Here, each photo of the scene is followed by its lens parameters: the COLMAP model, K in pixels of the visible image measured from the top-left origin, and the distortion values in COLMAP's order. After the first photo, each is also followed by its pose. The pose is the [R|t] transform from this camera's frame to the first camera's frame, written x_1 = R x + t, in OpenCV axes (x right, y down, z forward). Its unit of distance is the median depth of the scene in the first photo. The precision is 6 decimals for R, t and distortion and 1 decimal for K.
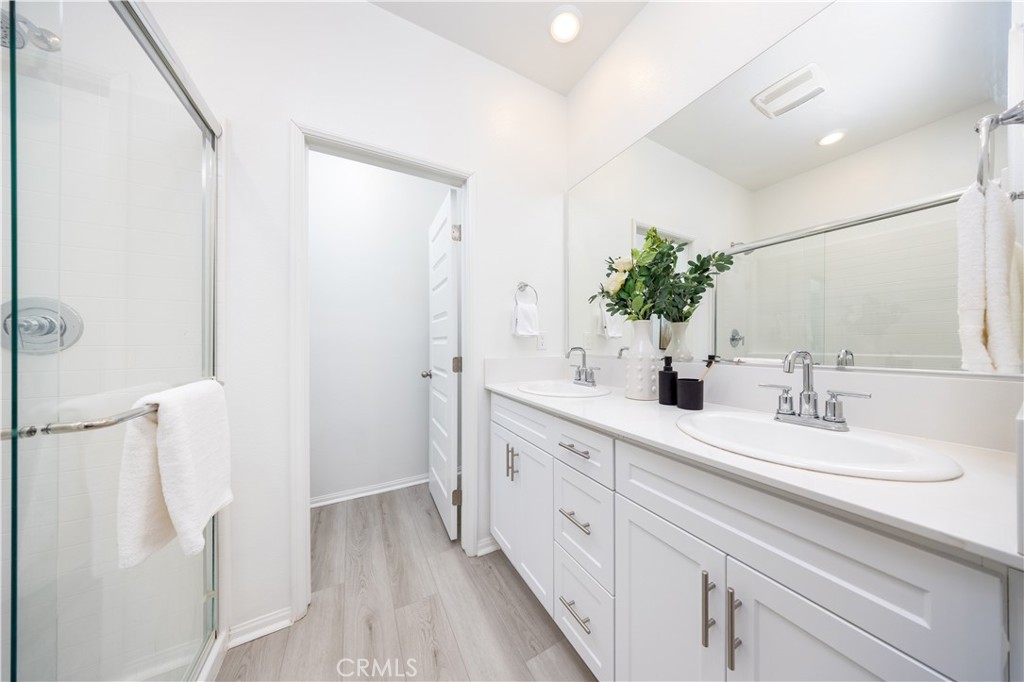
lens RADIAL K [[296.3, 0, 512.0], [0, 296.3, 341.0], [0, 0, 1]] dist [0.000317, -0.000032]
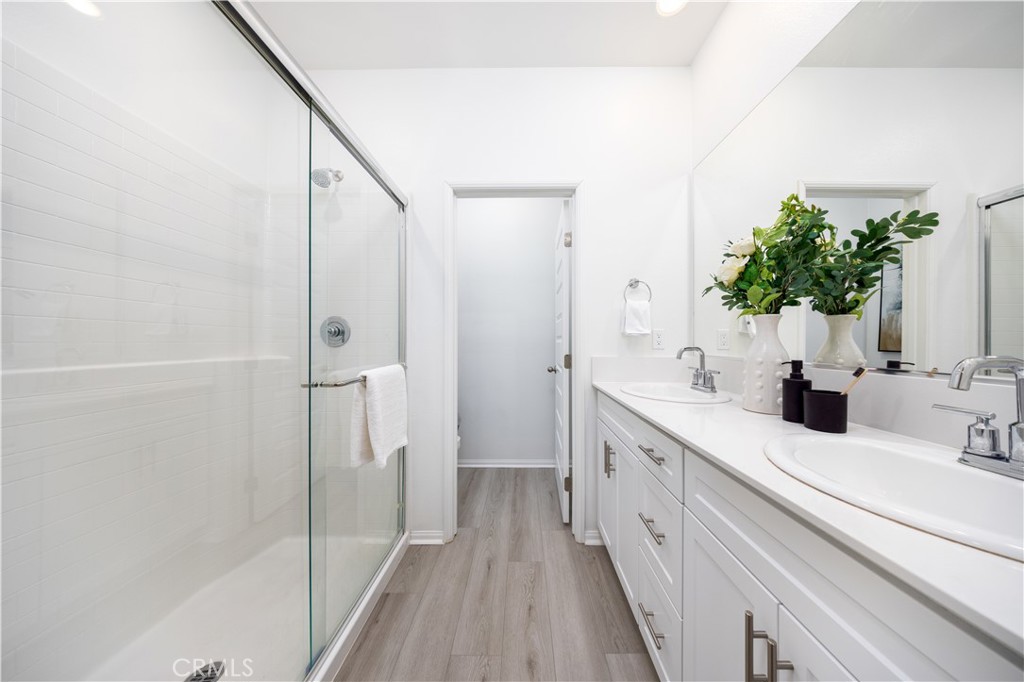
lens RADIAL K [[291.4, 0, 518.6], [0, 291.4, 337.8], [0, 0, 1]] dist [-0.001354, -0.000088]
pose [[0.873227, -0.001144, -0.487313, 0.225725], [-0.000754, 0.999993, -0.003698, -0.002795], [0.487313, 0.003597, 0.873220, -0.022466]]
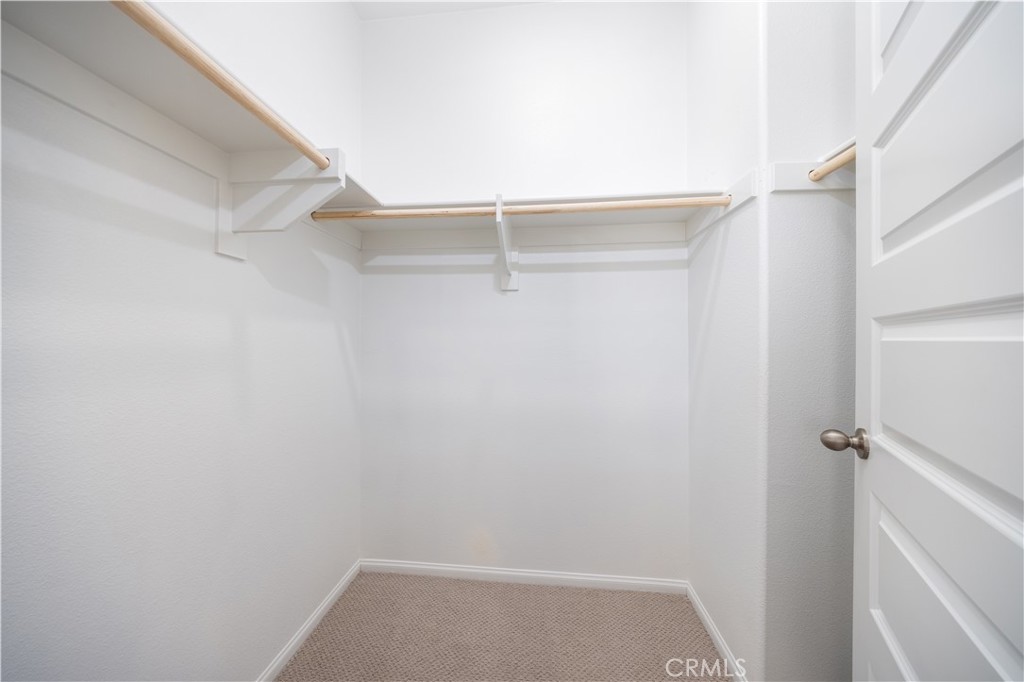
lens RADIAL K [[296.3, 0, 512.0], [0, 296.3, 341.0], [0, 0, 1]] dist [0.000317, -0.000032]
pose [[0.419788, 0.005161, -0.907607, -0.257191], [-0.000555, 0.999985, 0.005430, 0.009960], [0.907622, -0.001776, 0.419785, 0.932733]]
